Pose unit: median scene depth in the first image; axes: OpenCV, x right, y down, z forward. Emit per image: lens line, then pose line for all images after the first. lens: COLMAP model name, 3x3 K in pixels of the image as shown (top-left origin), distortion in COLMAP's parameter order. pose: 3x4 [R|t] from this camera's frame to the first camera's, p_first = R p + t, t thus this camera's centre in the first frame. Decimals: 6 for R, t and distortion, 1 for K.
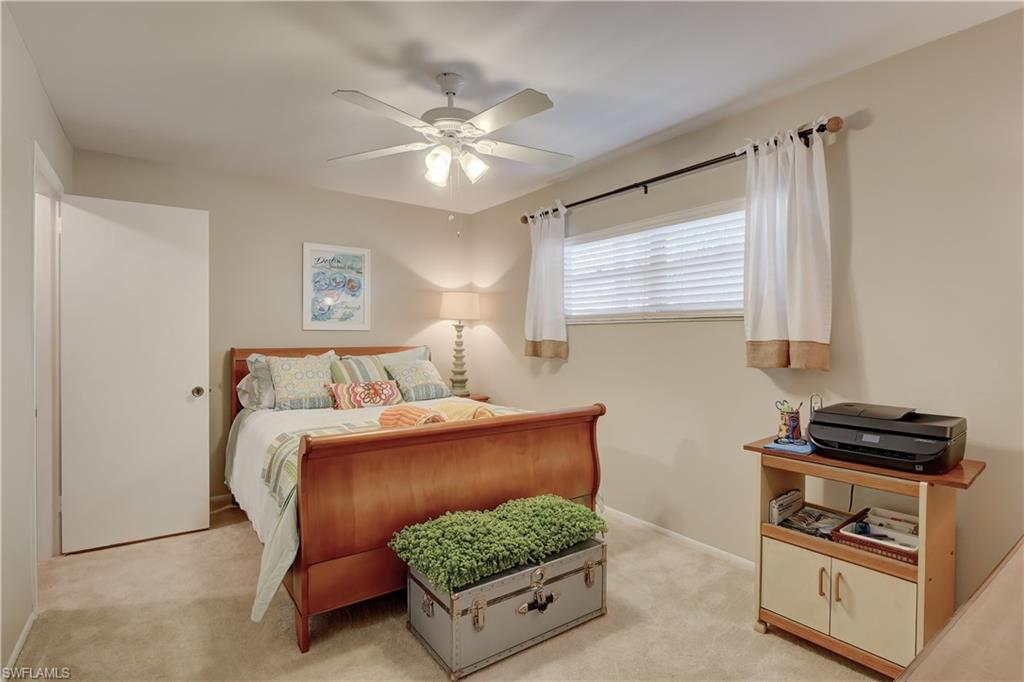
lens RADIAL K [[499.4, 0, 512.0], [0, 499.4, 341.0], [0, 0, 1]] dist [-0.009795, -0.001490]
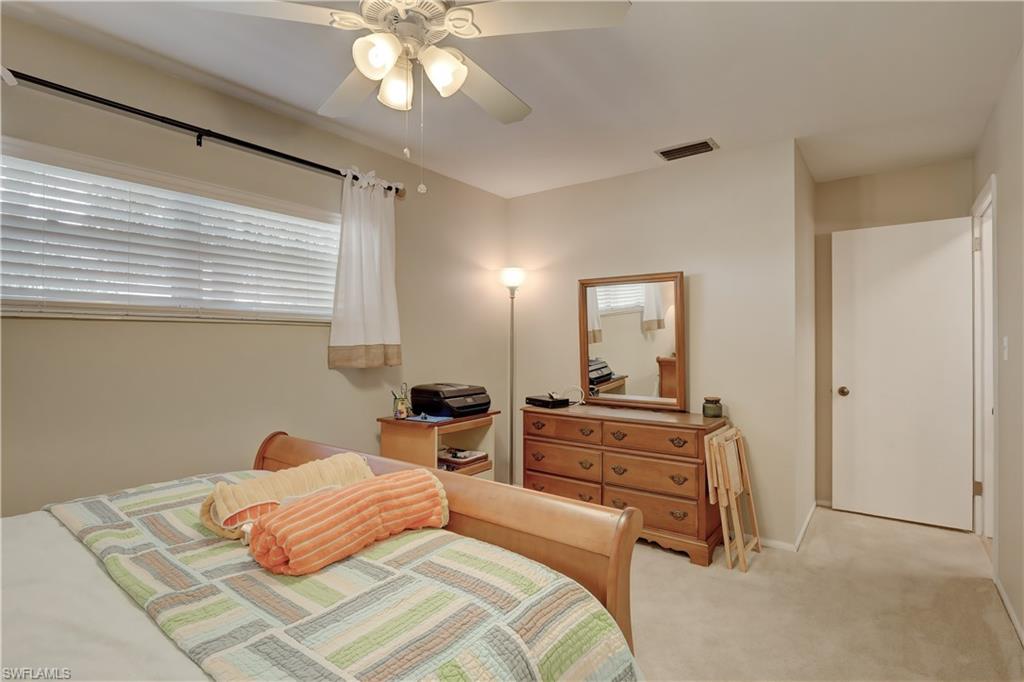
lens RADIAL K [[499.4, 0, 512.0], [0, 499.4, 341.0], [0, 0, 1]] dist [-0.009795, -0.001490]
pose [[-0.291414, -0.000520, 0.956597, -0.677760], [0.008634, 0.999958, 0.003174, -0.009547], [-0.956558, 0.009184, -0.291397, 0.936829]]
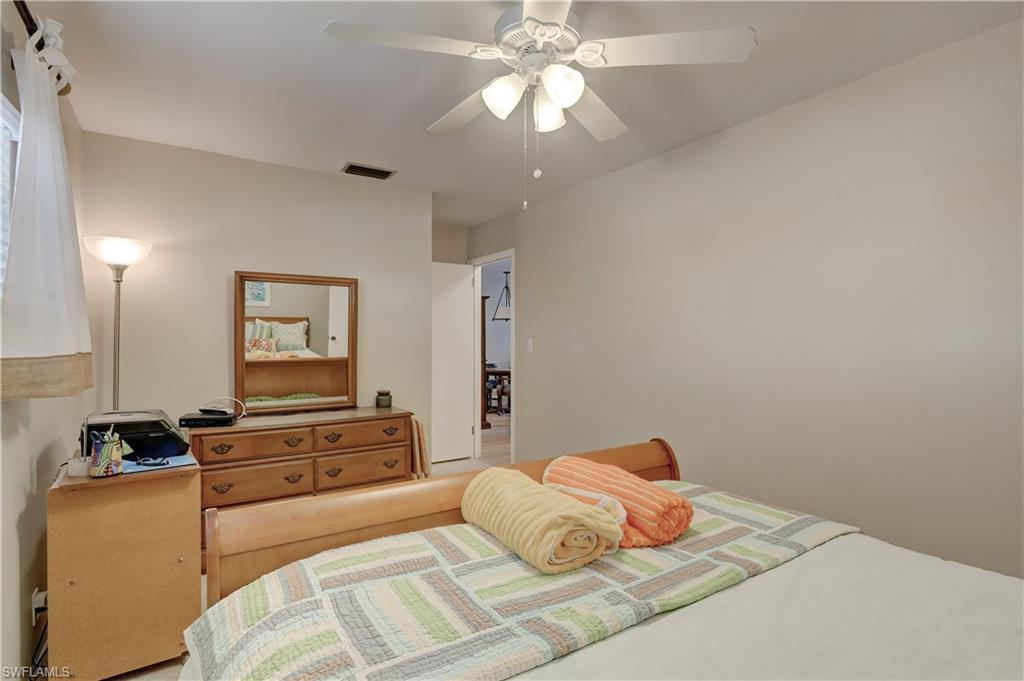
lens RADIAL K [[499.9, 0, 505.5], [0, 499.9, 339.1], [0, 0, 1]] dist [-0.001769, -0.000266]
pose [[-0.998979, -0.000690, 0.045166, -0.096760], [-0.000278, 0.999958, 0.009133, -0.023264], [-0.045171, 0.009111, -0.998938, 1.496005]]
